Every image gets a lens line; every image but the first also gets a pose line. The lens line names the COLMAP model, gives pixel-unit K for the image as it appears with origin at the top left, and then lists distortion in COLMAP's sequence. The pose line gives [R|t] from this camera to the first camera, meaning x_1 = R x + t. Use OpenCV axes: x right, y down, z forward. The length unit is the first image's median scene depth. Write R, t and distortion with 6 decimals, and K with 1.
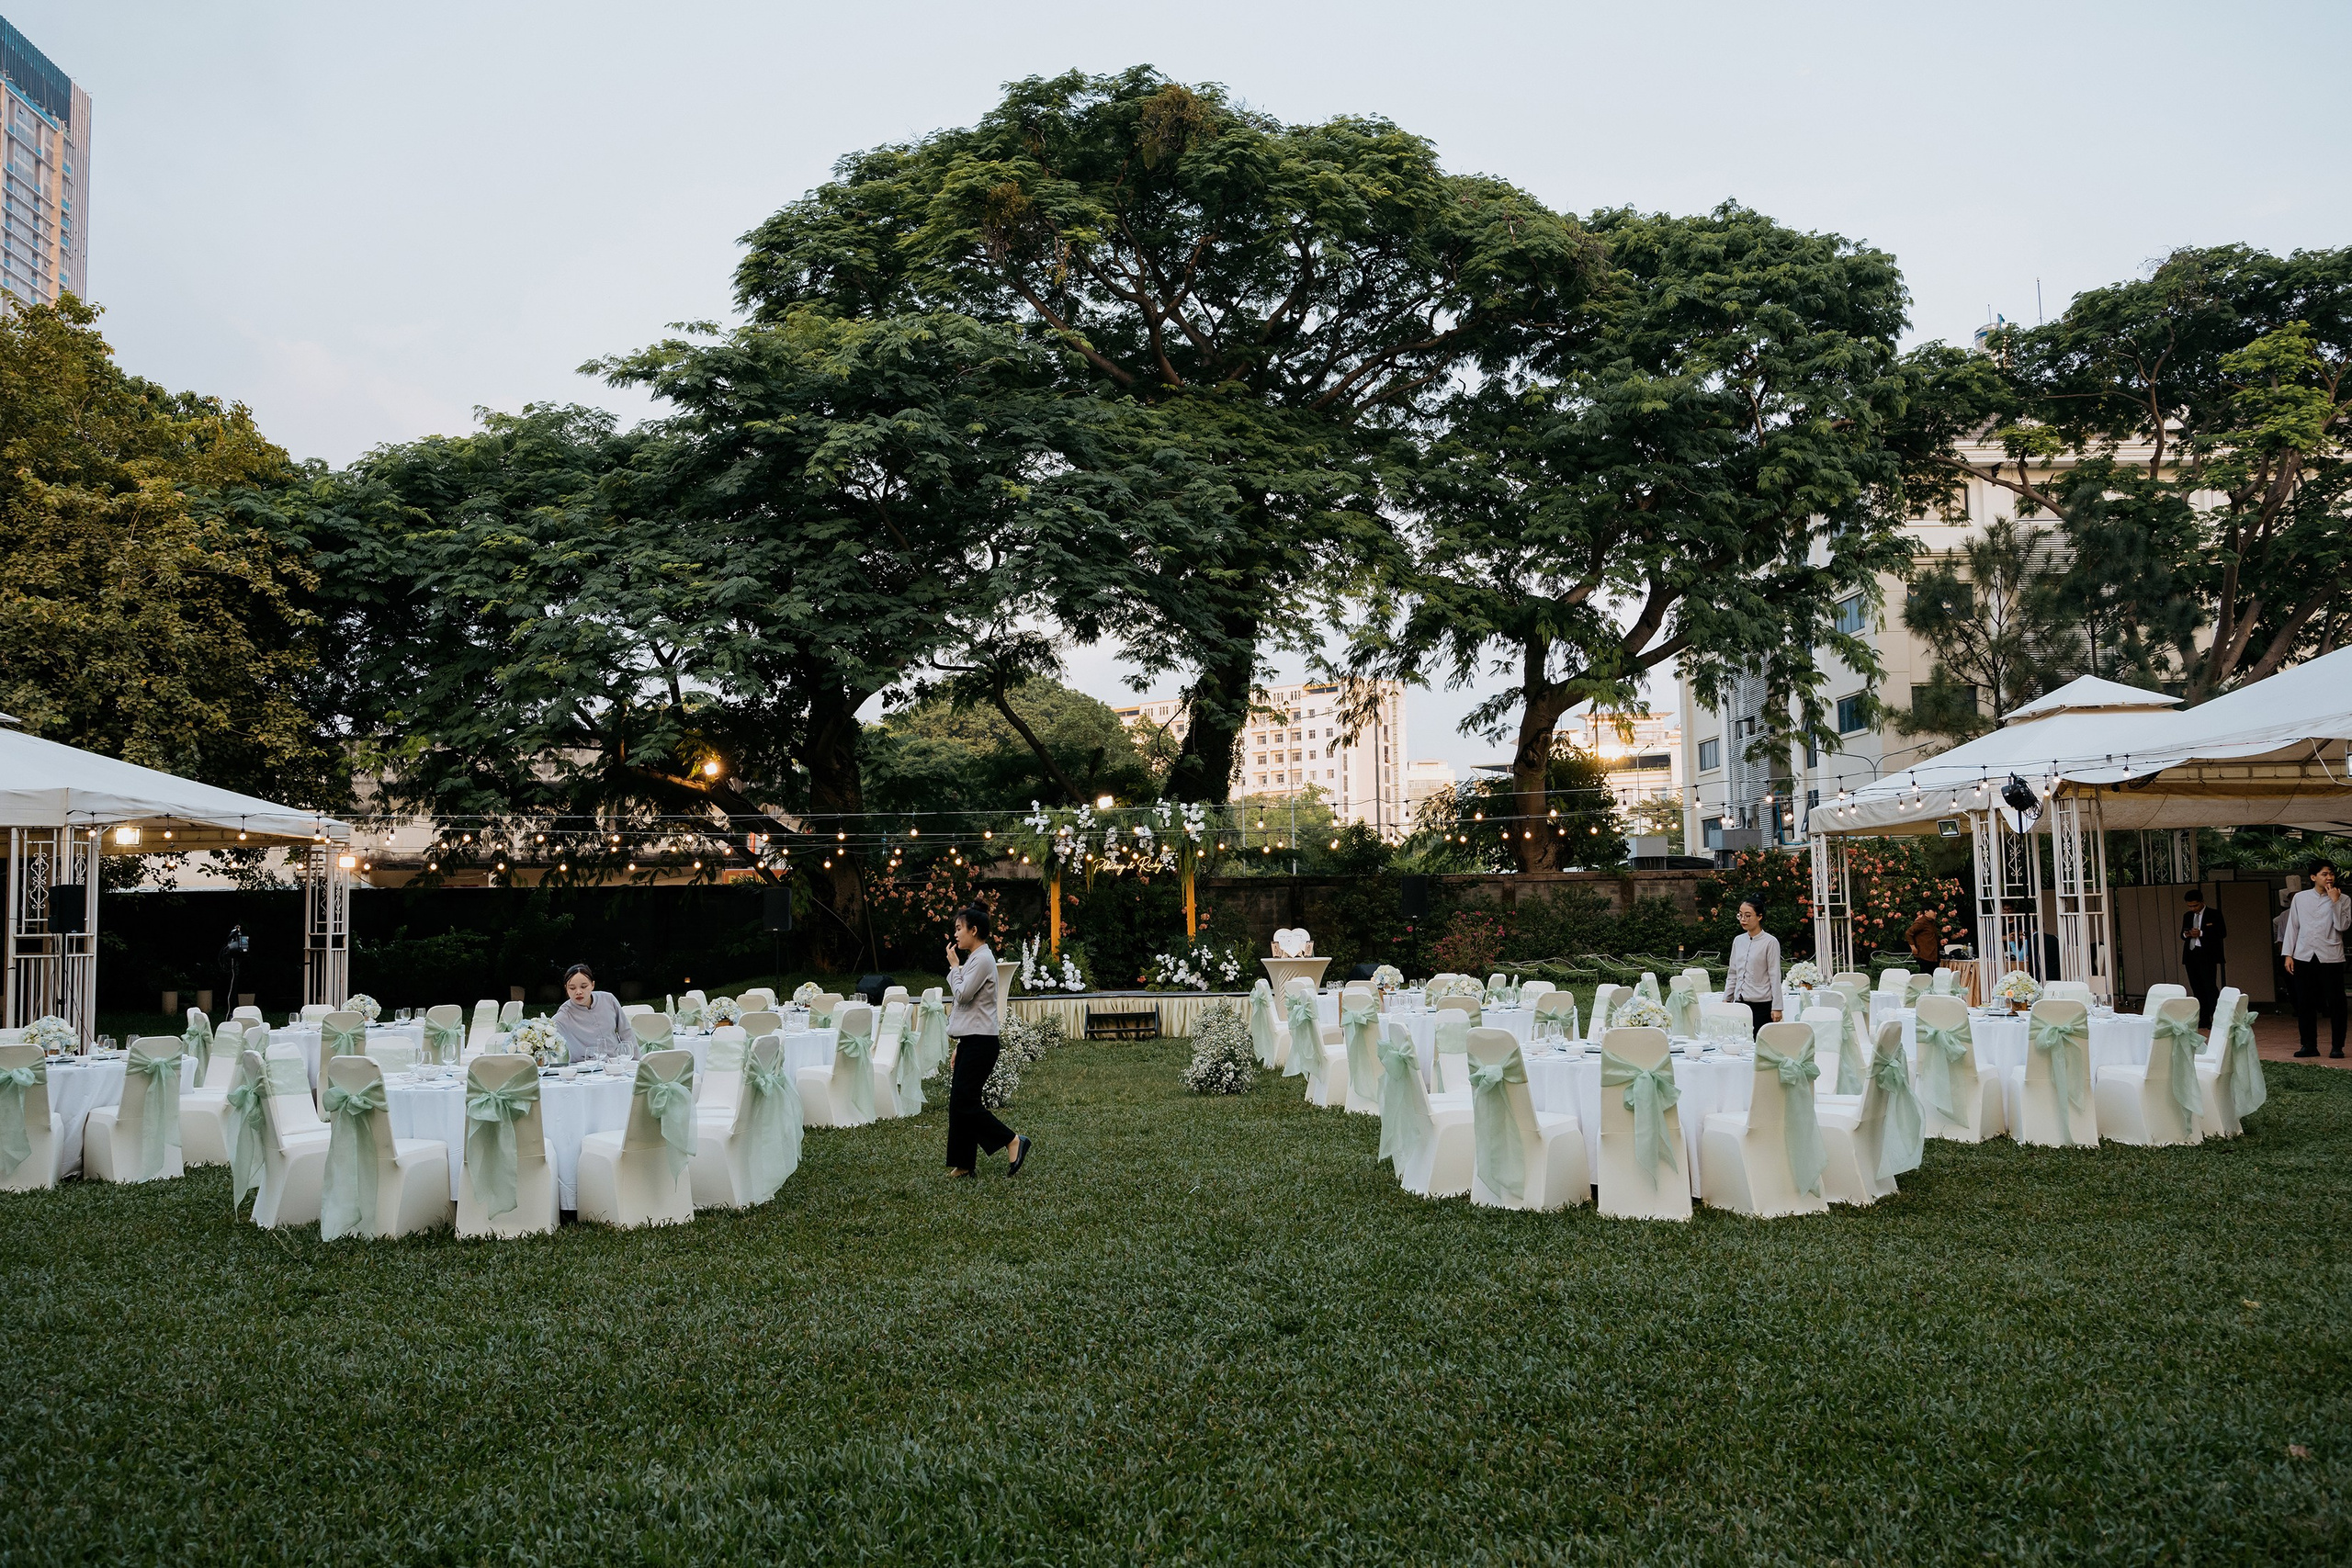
lens RADIAL K [[1885.5, 0, 1176.0], [0, 1885.5, 784.0], [0, 0, 1]] dist [0.005104, -0.004992]
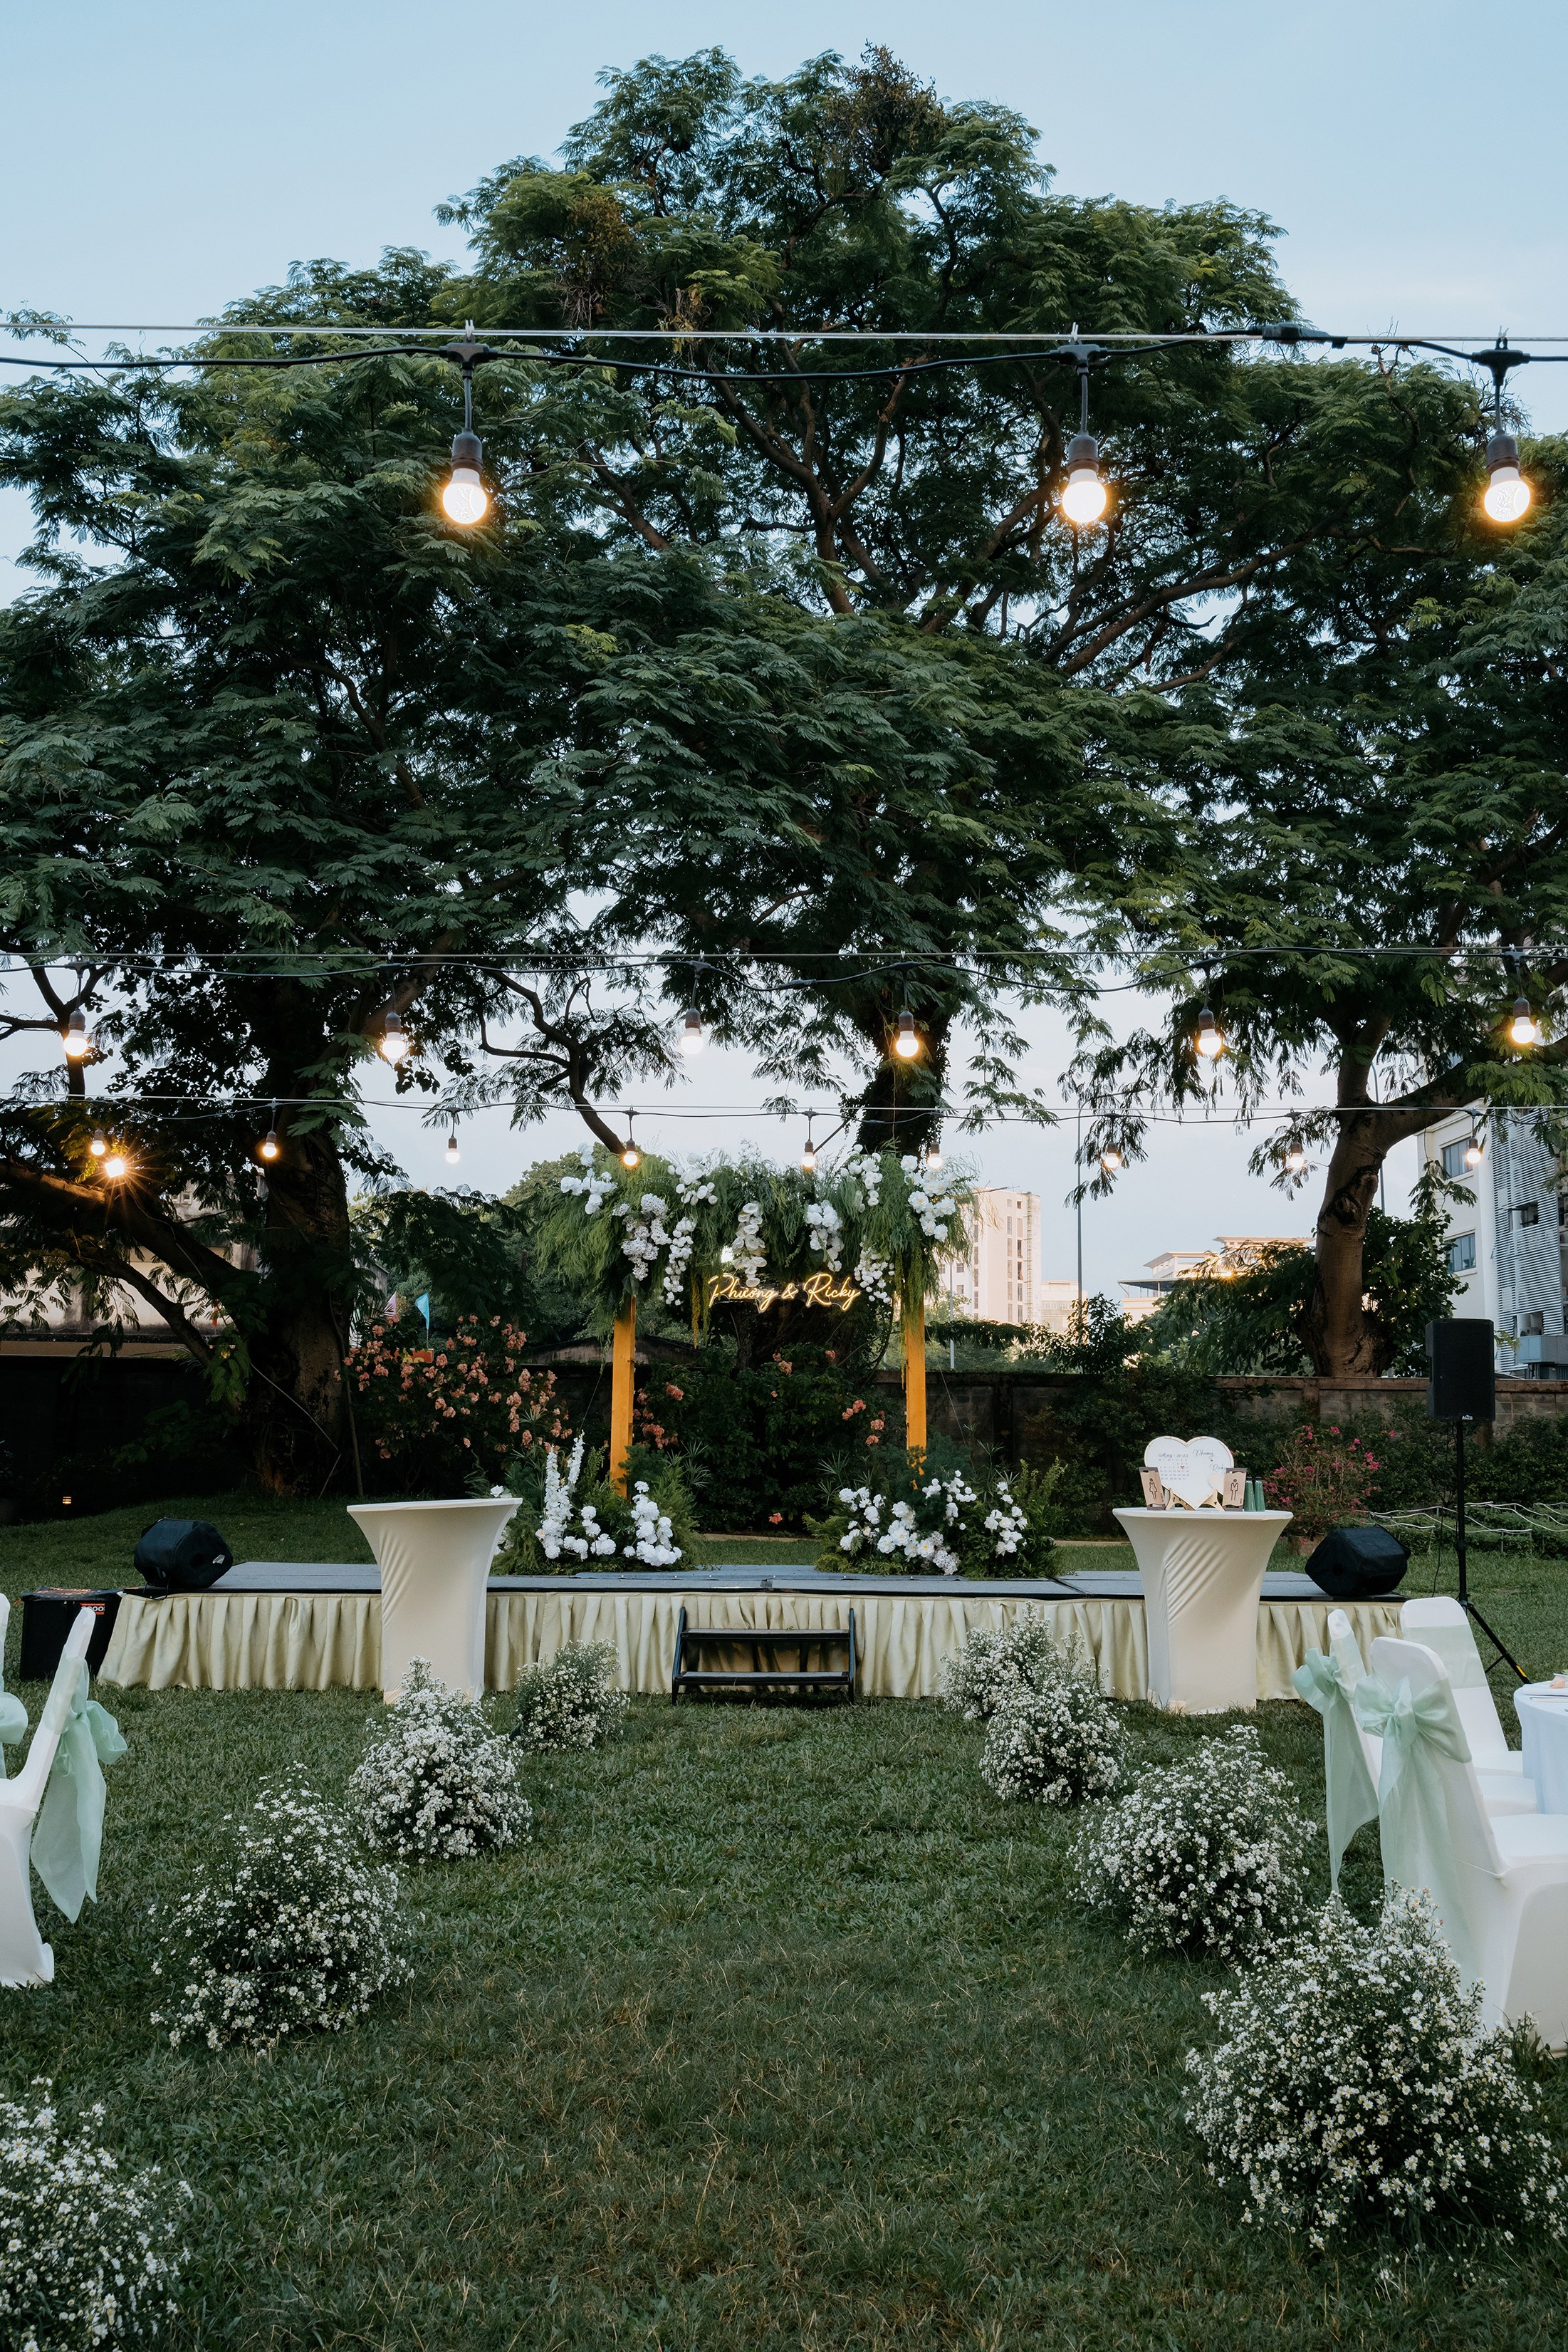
lens RADIAL K [[1885.4, 0, 784.0], [0, 1885.4, 1176.0], [0, 0, 1]] dist [0.005104, -0.004992]
pose [[0.999578, 0.027868, -0.008237, -0.019023], [-0.028365, 0.997280, -0.068026, 0.040017], [0.006319, 0.068231, 0.997650, 0.463024]]
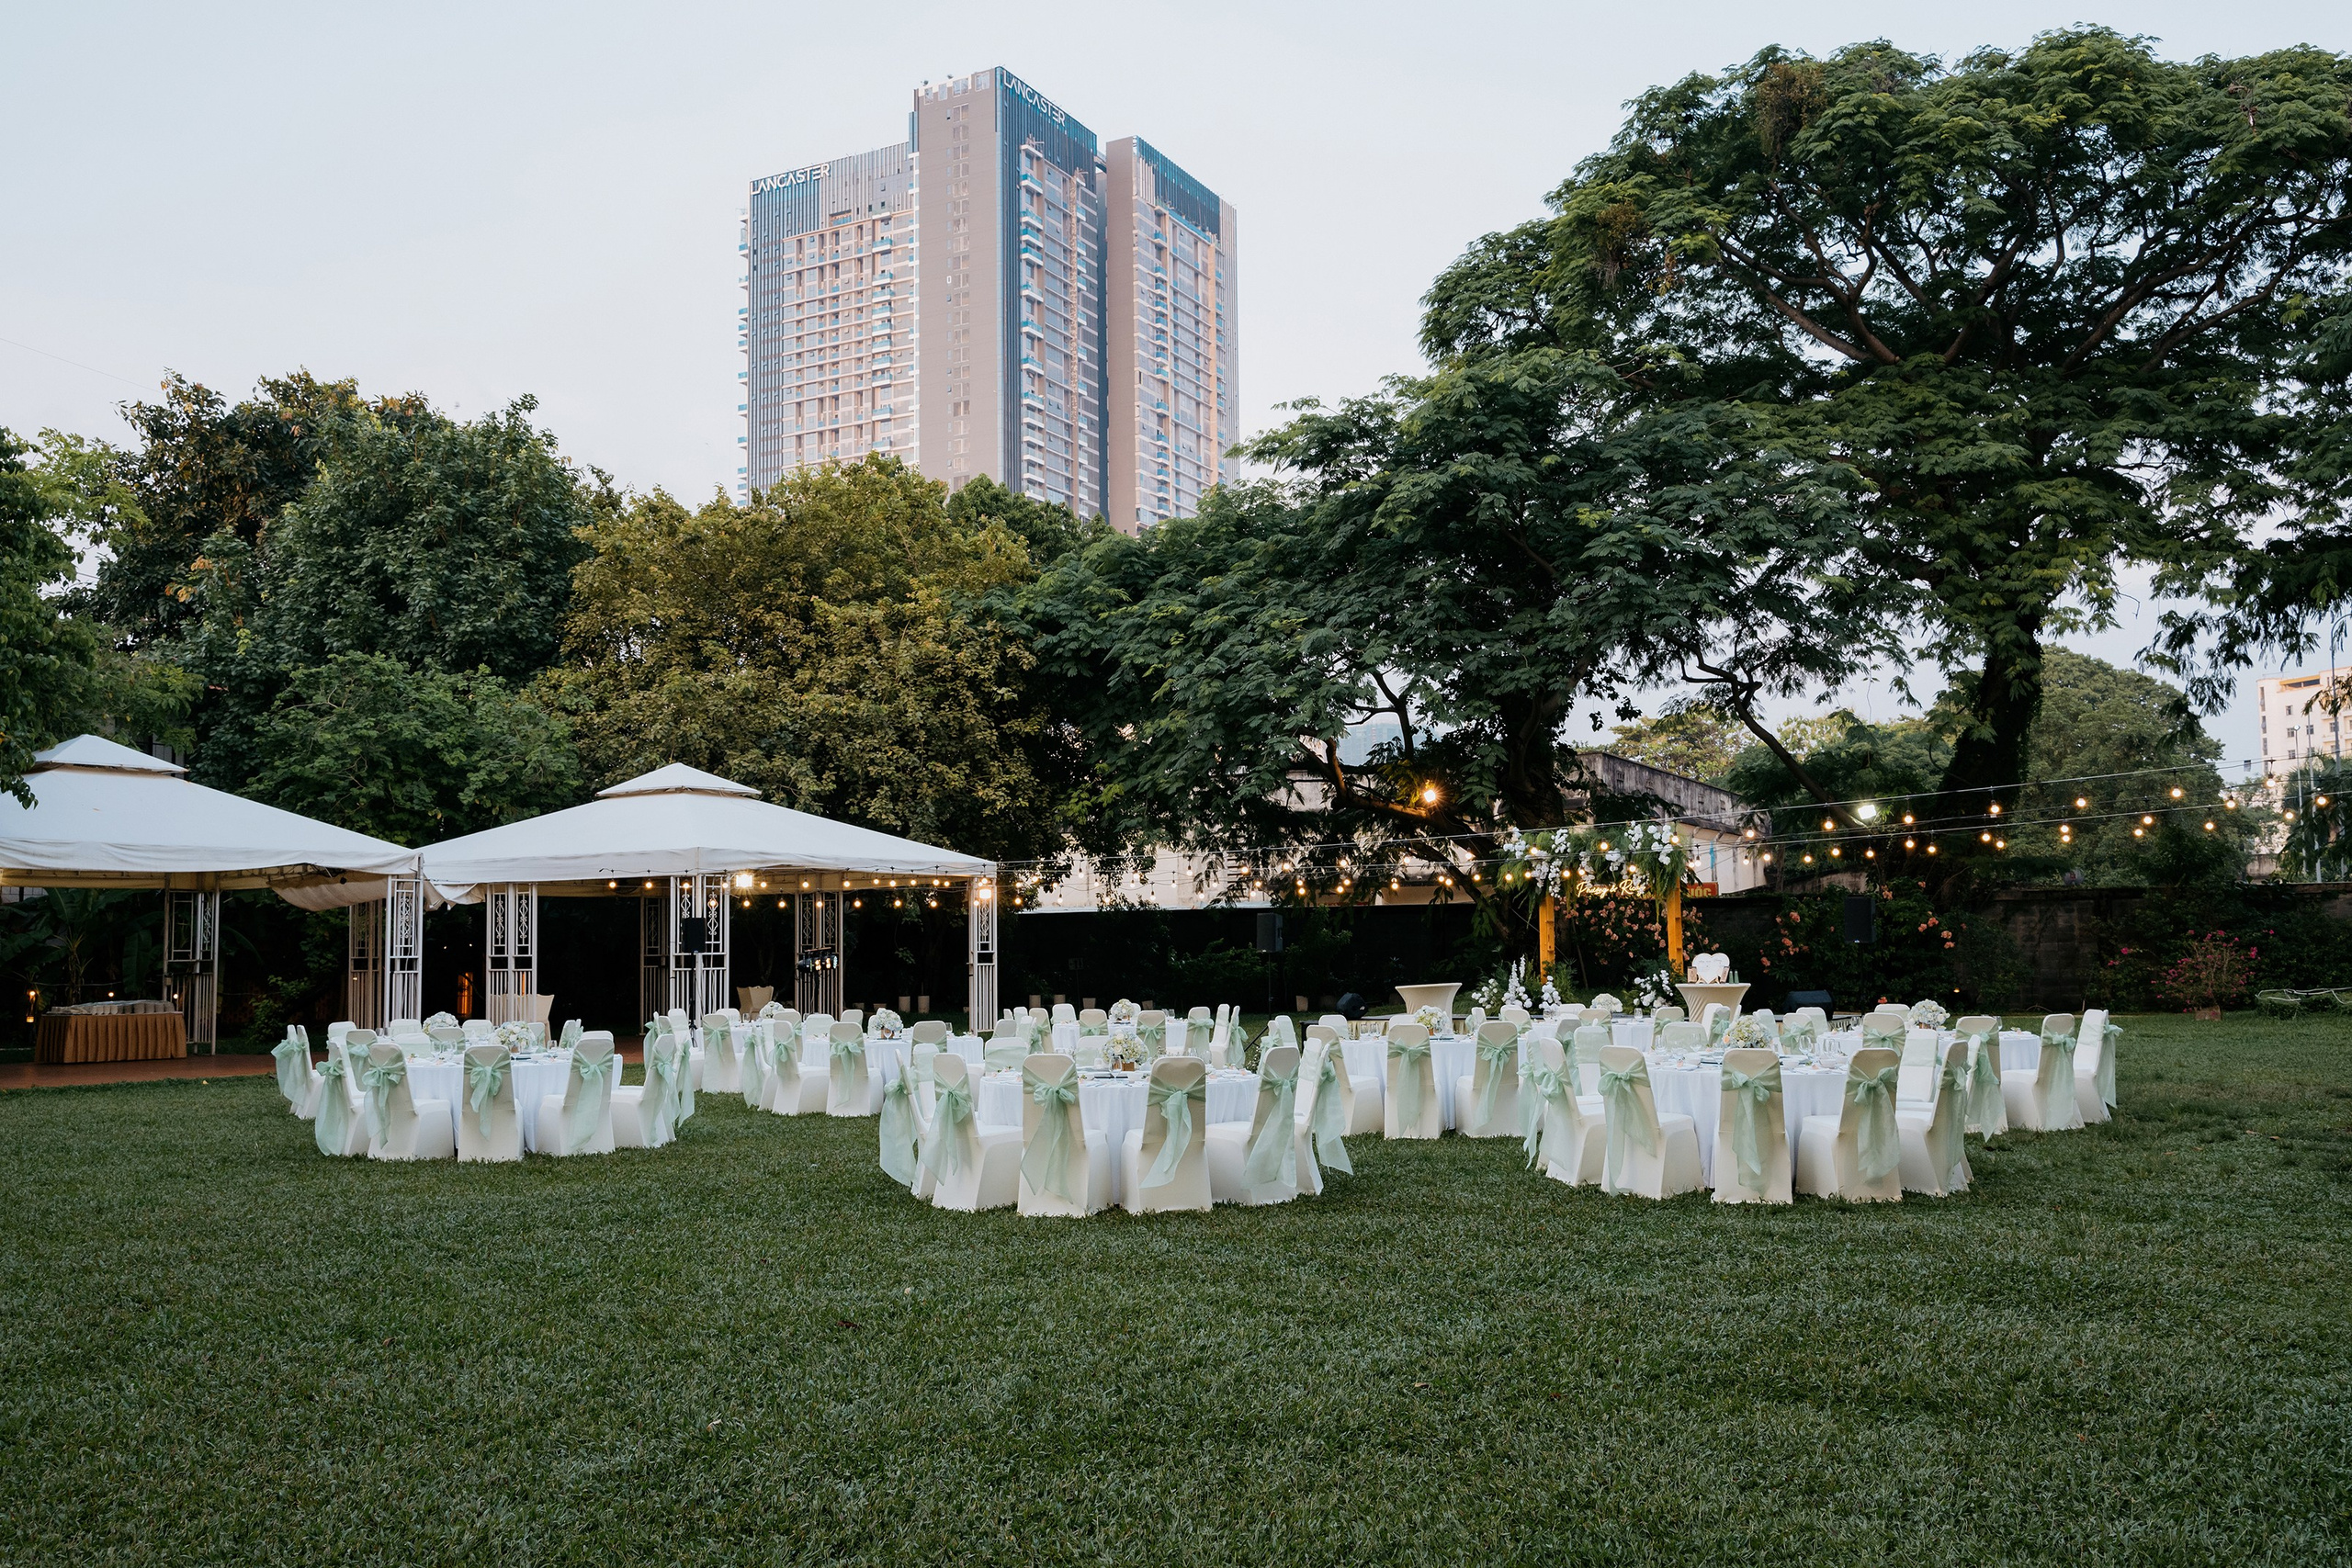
lens RADIAL K [[1940.2, 0, 1176.0], [0, 1940.2, 784.0], [0, 0, 1]] dist [0.007186, -0.002990]
pose [[0.830584, -0.041959, -0.555310, 0.308923], [0.040600, 0.999066, -0.014764, -0.005619], [0.555411, -0.010283, 0.831512, 0.010051]]
